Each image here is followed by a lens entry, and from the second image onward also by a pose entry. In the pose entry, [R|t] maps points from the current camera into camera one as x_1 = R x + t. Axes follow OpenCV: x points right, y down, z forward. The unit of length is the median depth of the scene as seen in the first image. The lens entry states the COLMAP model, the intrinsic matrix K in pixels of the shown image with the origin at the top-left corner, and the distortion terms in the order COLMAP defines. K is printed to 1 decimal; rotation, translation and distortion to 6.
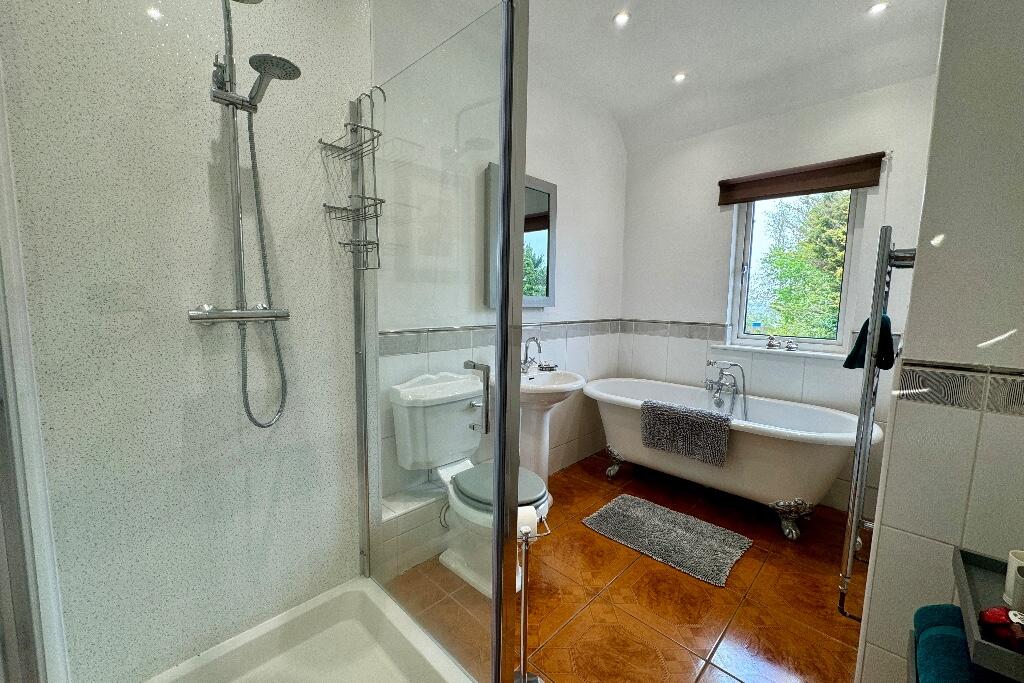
lens RADIAL K [[408.5, 0, 511.5], [0, 408.5, 341.8], [0, 0, 1]] dist [-0.002833, 0.000329]
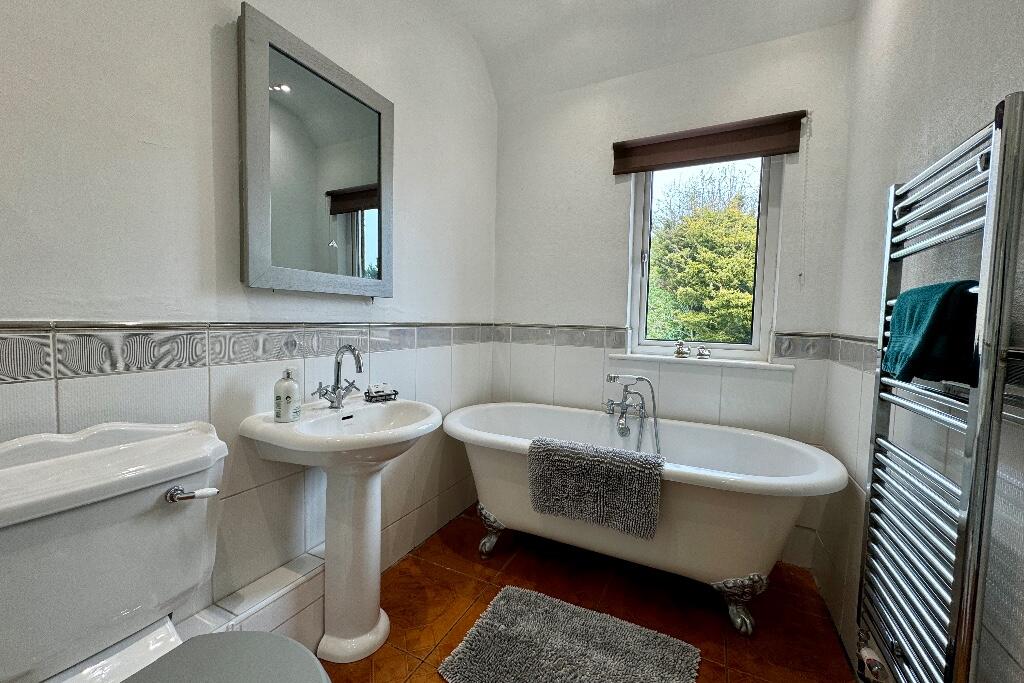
lens RADIAL K [[408.5, 0, 509.6], [0, 408.5, 339.5], [0, 0, 1]] dist [-0.002833, 0.000329]
pose [[0.953004, -0.008293, 0.302844, 0.088245], [0.023512, 0.998635, -0.046642, 0.012361], [-0.302044, 0.051570, 0.951898, 0.362965]]
